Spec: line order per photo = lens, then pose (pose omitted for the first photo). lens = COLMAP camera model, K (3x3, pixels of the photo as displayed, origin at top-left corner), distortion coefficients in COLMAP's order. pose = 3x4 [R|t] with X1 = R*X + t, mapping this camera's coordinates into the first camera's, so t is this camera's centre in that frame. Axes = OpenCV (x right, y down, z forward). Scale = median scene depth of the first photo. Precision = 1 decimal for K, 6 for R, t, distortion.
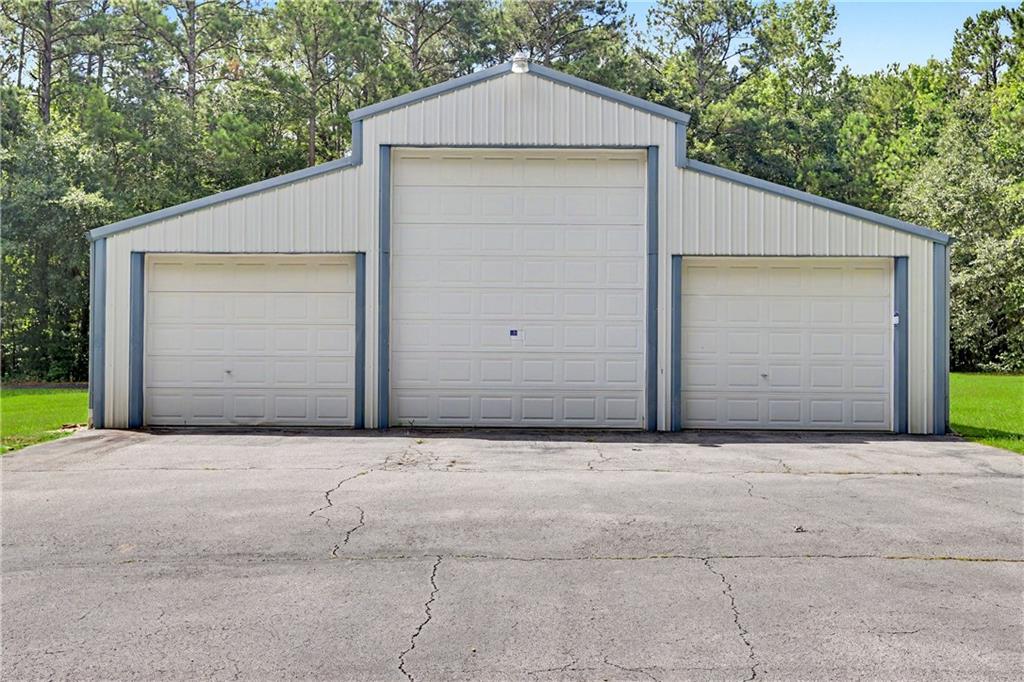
lens RADIAL K [[957.2, 0, 512.1], [0, 957.2, 337.1], [0, 0, 1]] dist [-0.016725, 0.000000]
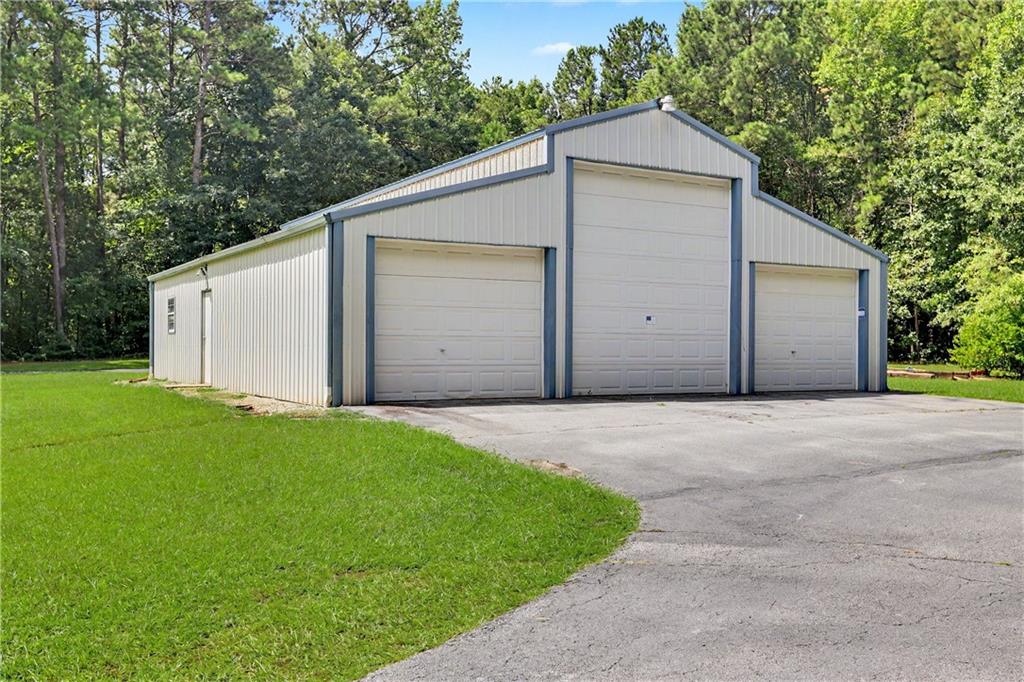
lens RADIAL K [[952.3, 0, 511.7], [0, 952.3, 347.7], [0, 0, 1]] dist [0.037030, 0.000000]
pose [[0.860850, -0.001017, 0.508858, -0.788379], [-0.016710, 0.999402, 0.030266, -0.000941], [-0.508585, -0.034558, 0.860318, 0.018645]]
